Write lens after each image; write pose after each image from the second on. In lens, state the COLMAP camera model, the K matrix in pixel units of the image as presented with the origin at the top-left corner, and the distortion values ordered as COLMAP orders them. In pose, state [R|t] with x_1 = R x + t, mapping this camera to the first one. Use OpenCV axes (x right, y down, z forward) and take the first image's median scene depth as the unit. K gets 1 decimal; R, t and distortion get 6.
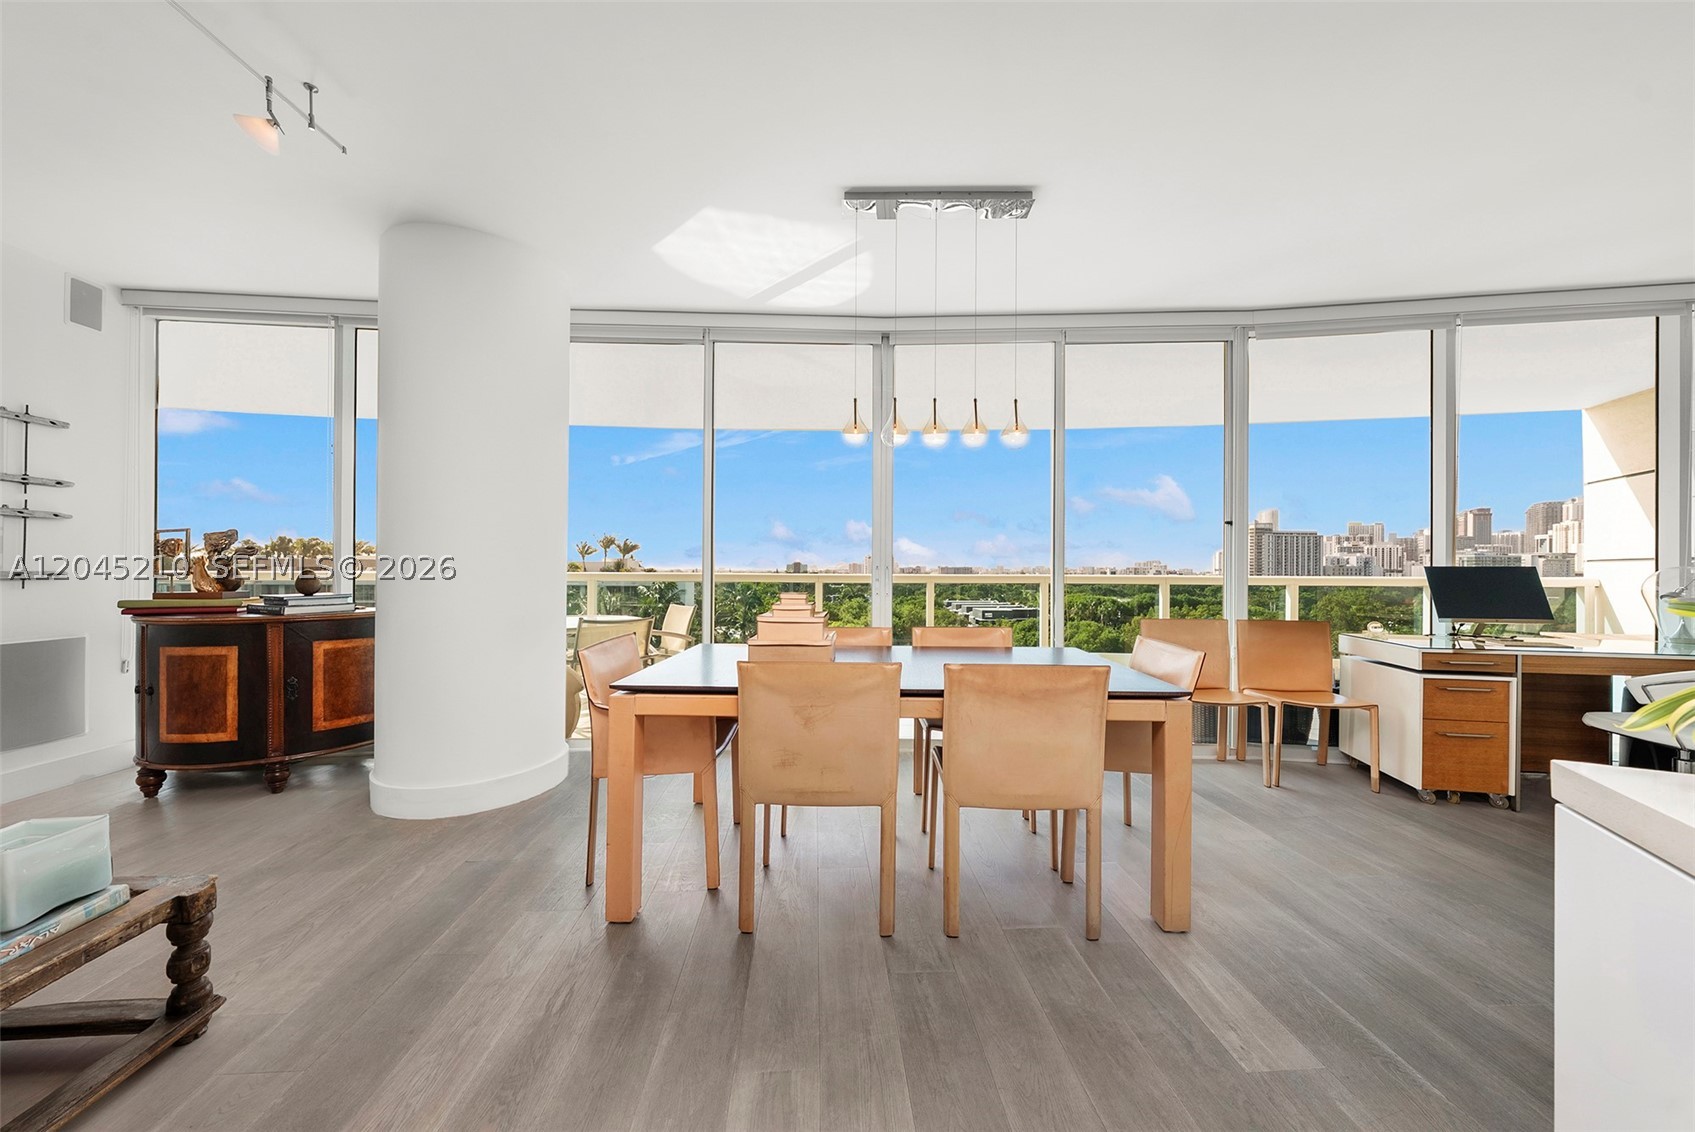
lens RADIAL K [[579.2, 0, 852.6], [0, 579.2, 567.2], [0, 0, 1]] dist [-0.000308, -0.000101]
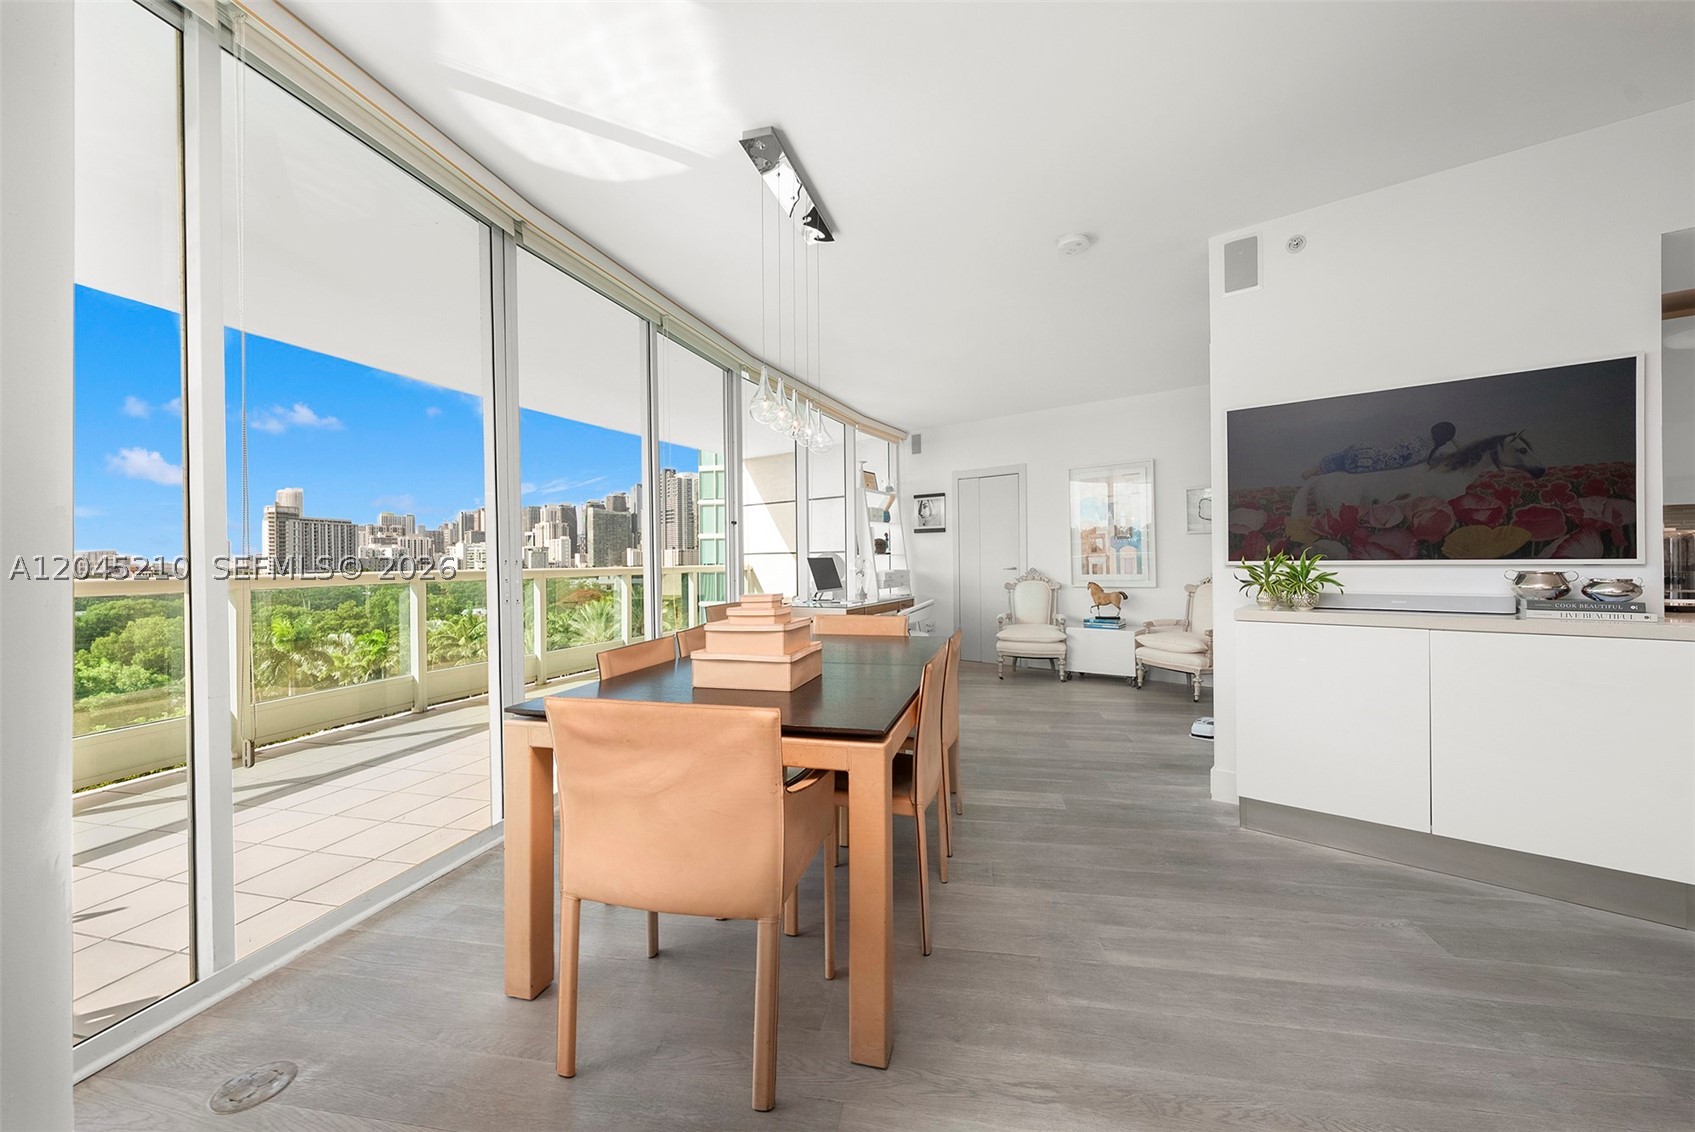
lens RADIAL K [[650.0, 0, 856.4], [0, 650.0, 562.3], [0, 0, 1]] dist [-0.000738, 0.000027]
pose [[0.221639, -0.010959, 0.975067, -0.779074], [0.006689, 0.999930, 0.009718, -0.005760], [-0.975106, 0.004369, 0.221697, 0.560356]]
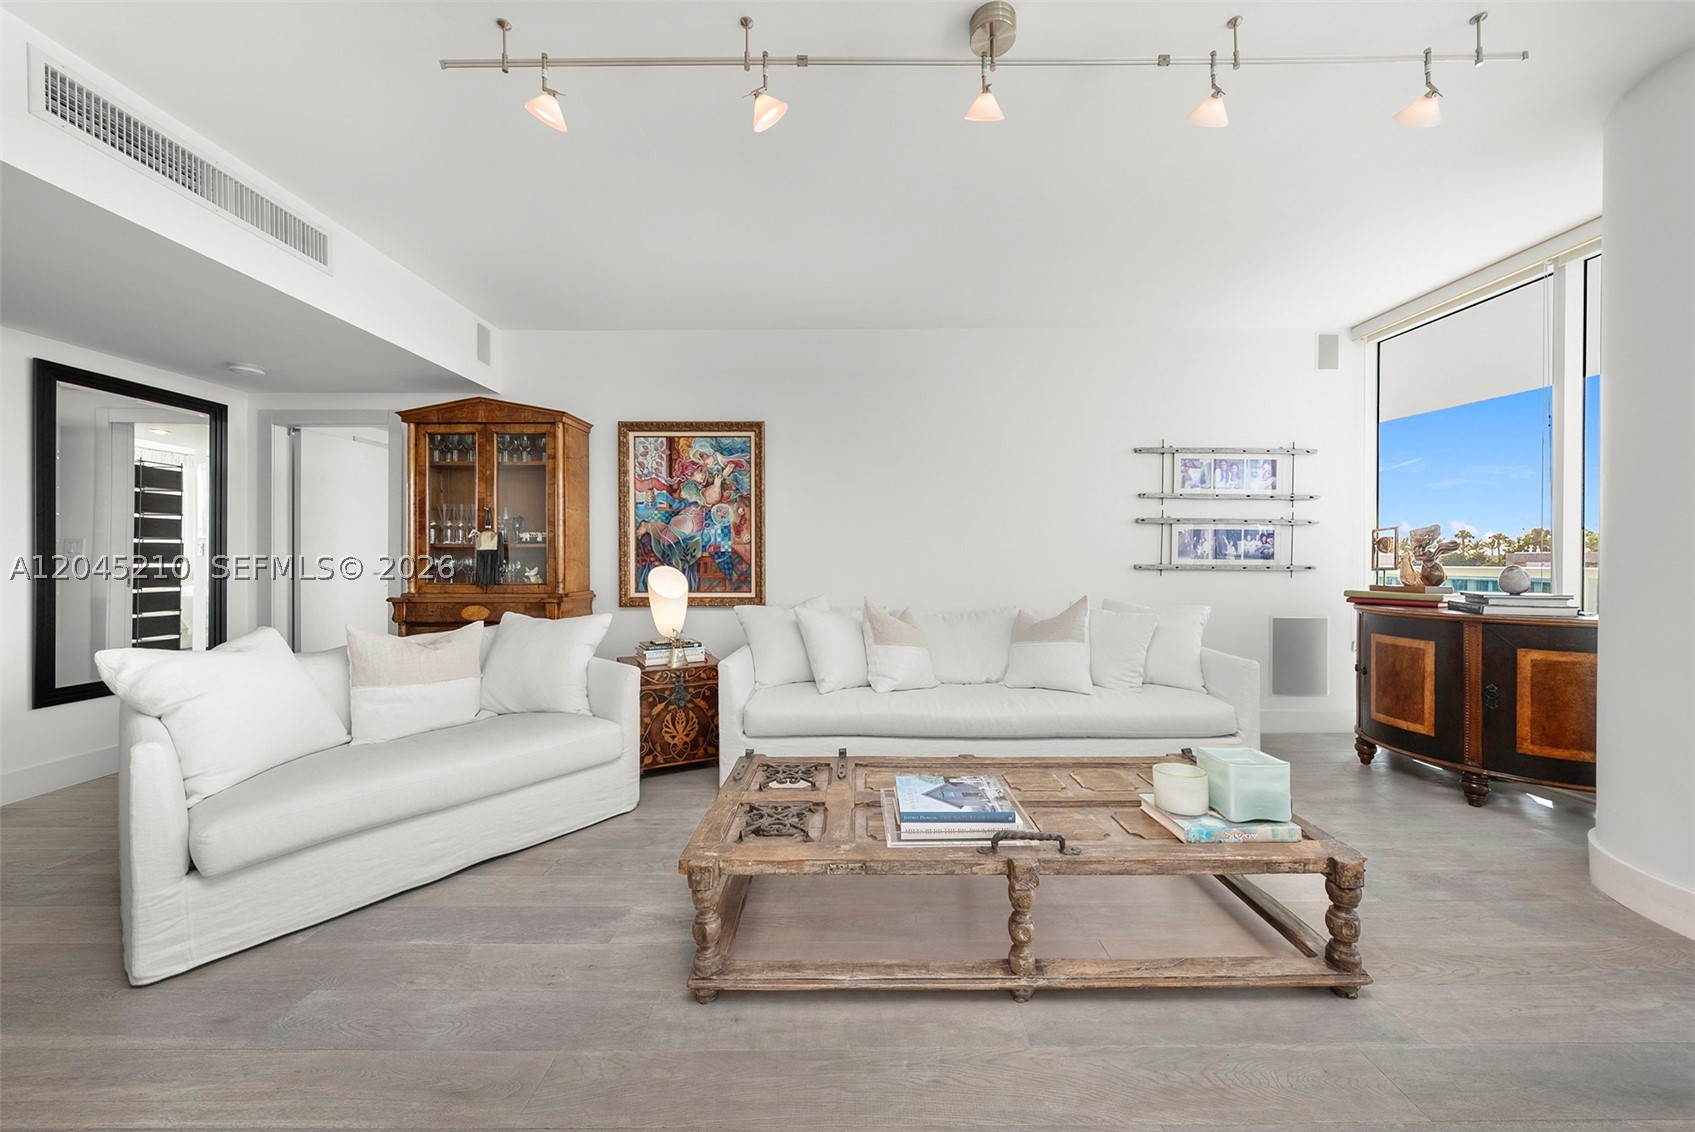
lens RADIAL K [[592.8, 0, 856.1], [0, 592.8, 560.8], [0, 0, 1]] dist [-0.000295, 0.000203]
pose [[-0.061280, -0.003266, -0.998115, 0.014002], [0.000486, 0.999994, -0.003302, 0.000462], [0.998121, -0.000688, -0.061278, 0.071680]]
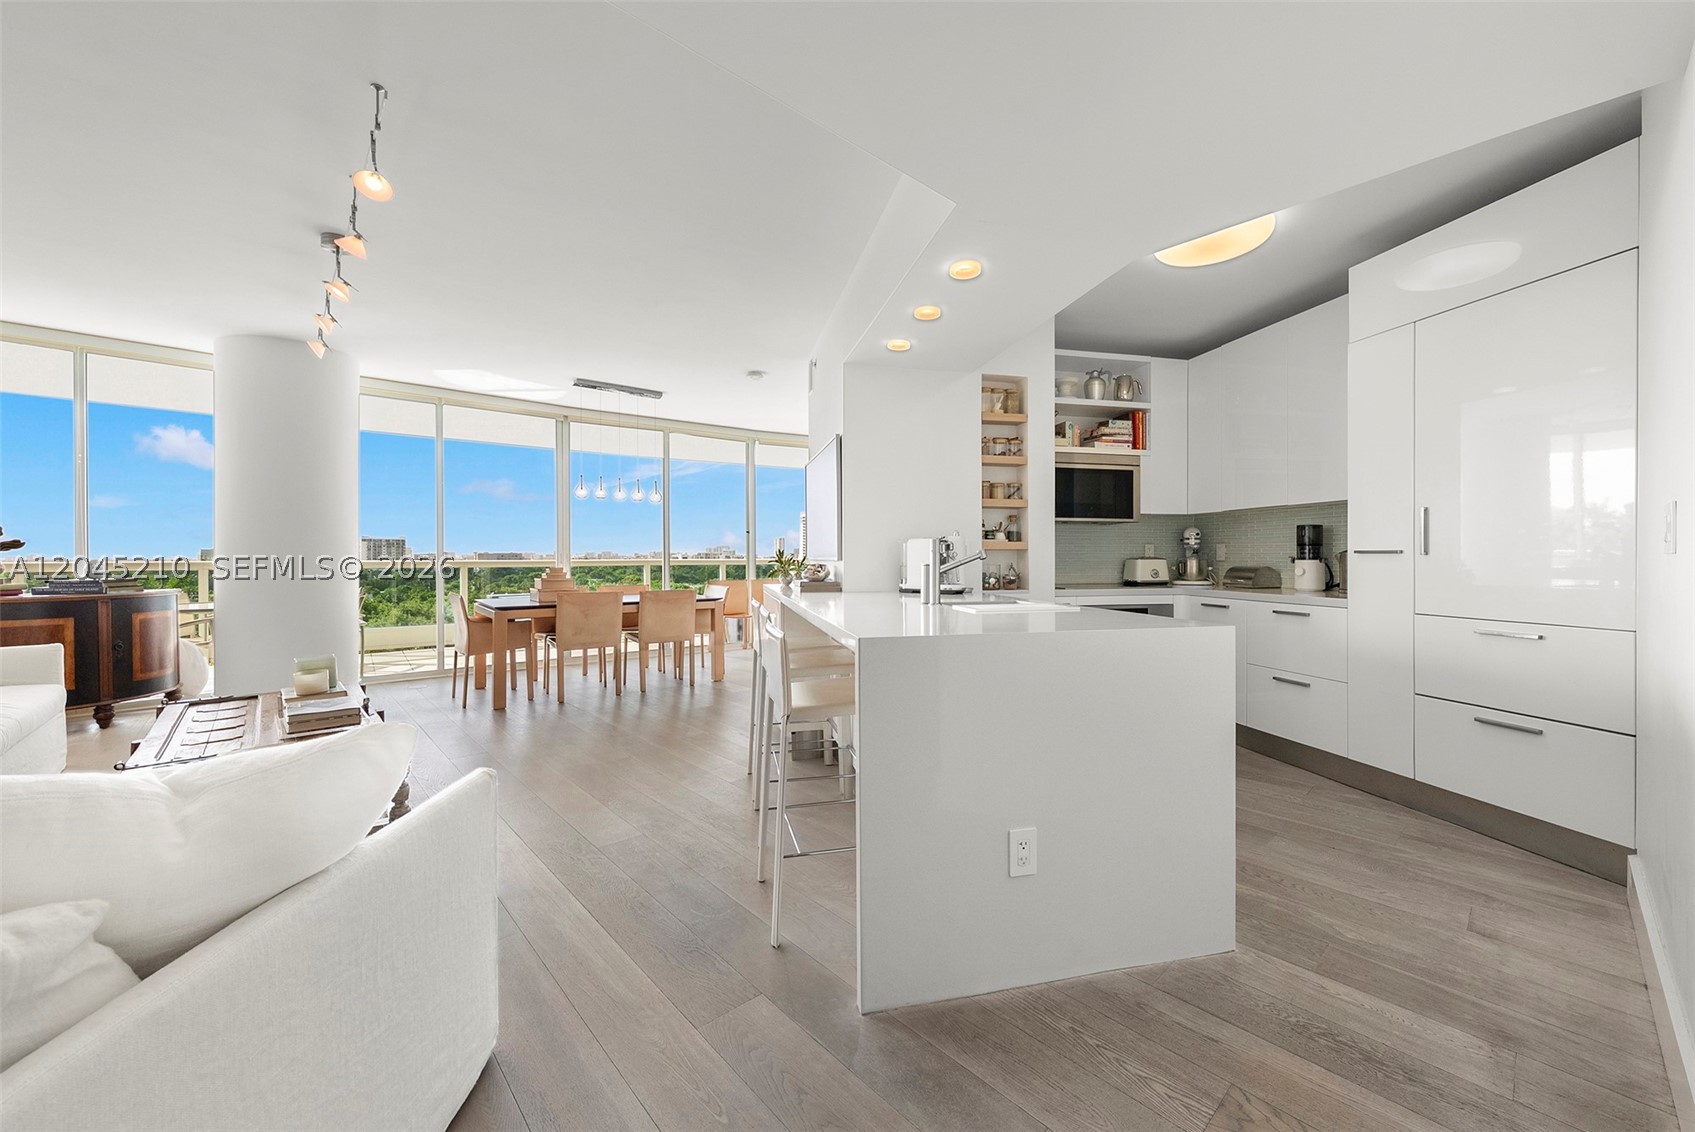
lens RADIAL K [[650.0, 0, 856.4], [0, 650.0, 562.3], [0, 0, 1]] dist [-0.000738, 0.000027]
pose [[0.776846, -0.011757, 0.629581, -0.605654], [0.002741, 0.999879, 0.015289, -0.006742], [-0.629684, -0.010151, 0.776785, -1.255164]]
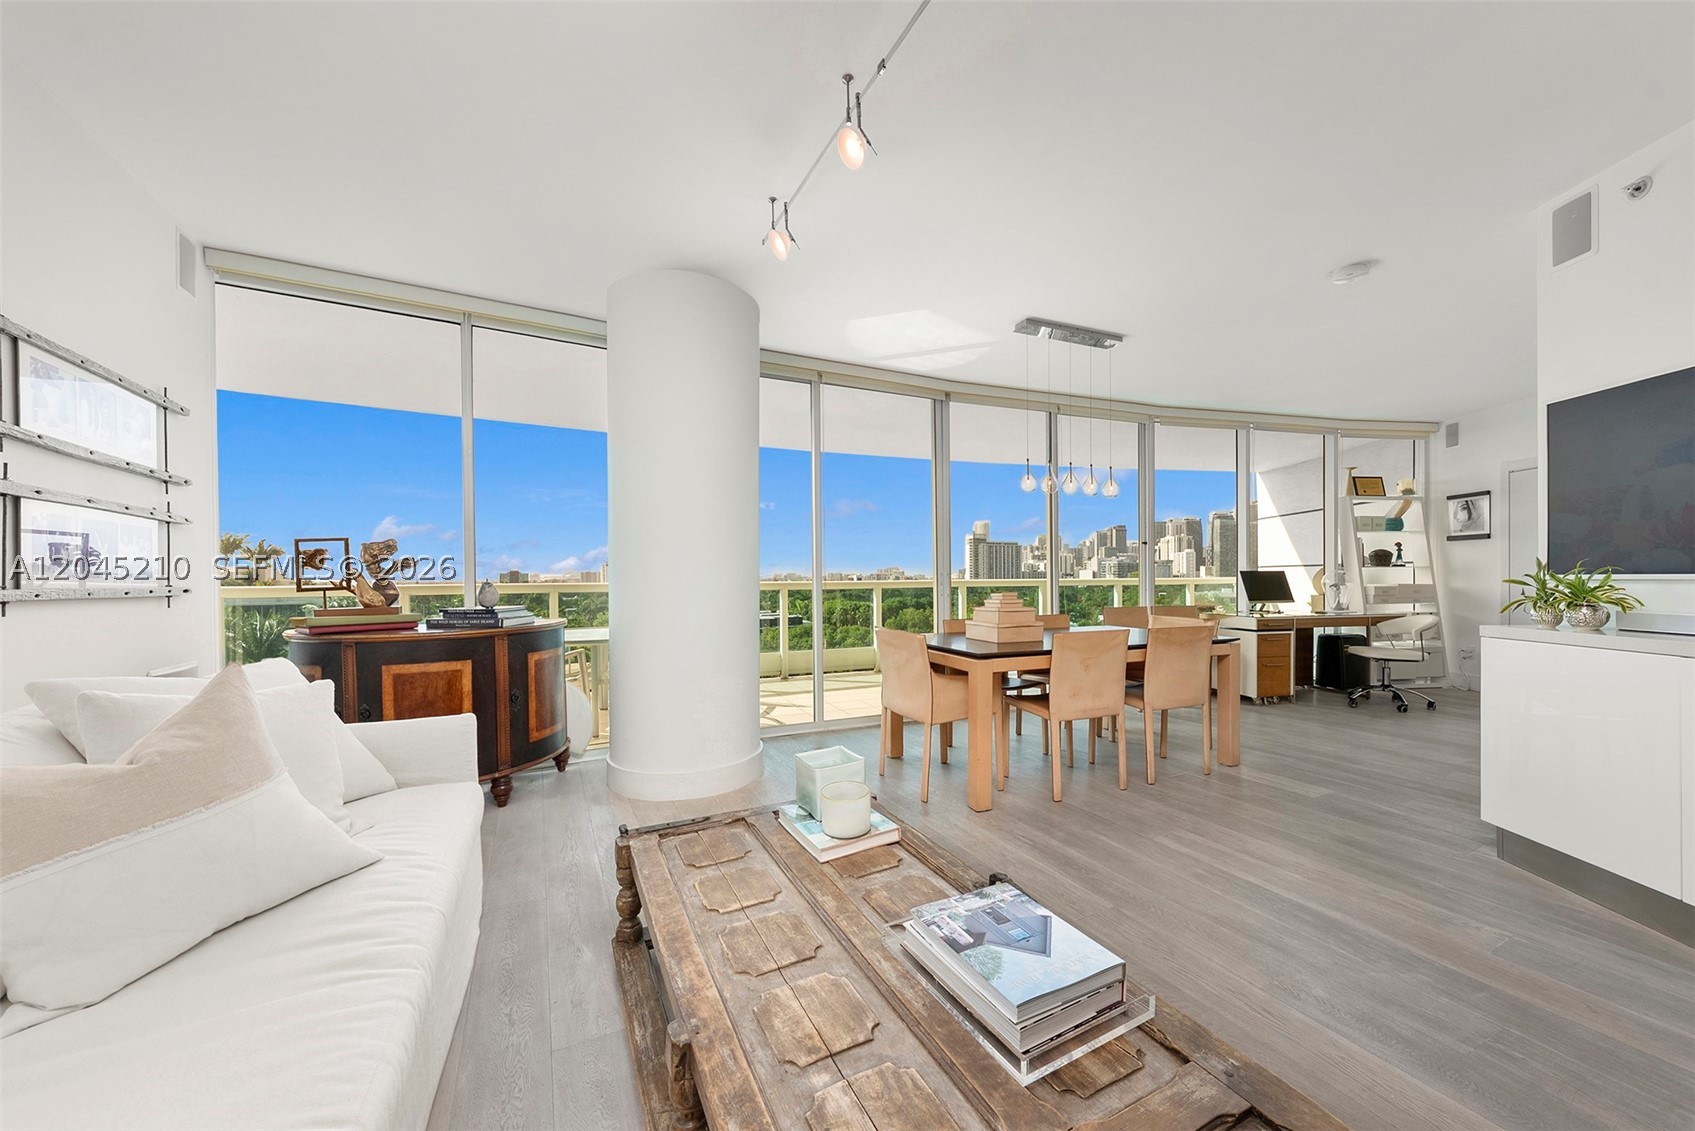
lens RADIAL K [[612.7, 0, 847.3], [0, 612.7, 579.7], [0, 0, 1]] dist [0.000086, 0.000051]
pose [[0.916733, -0.012533, 0.399304, -0.886512], [0.009439, 0.999908, 0.009712, -0.004348], [-0.399389, -0.005135, 0.916767, -0.206381]]
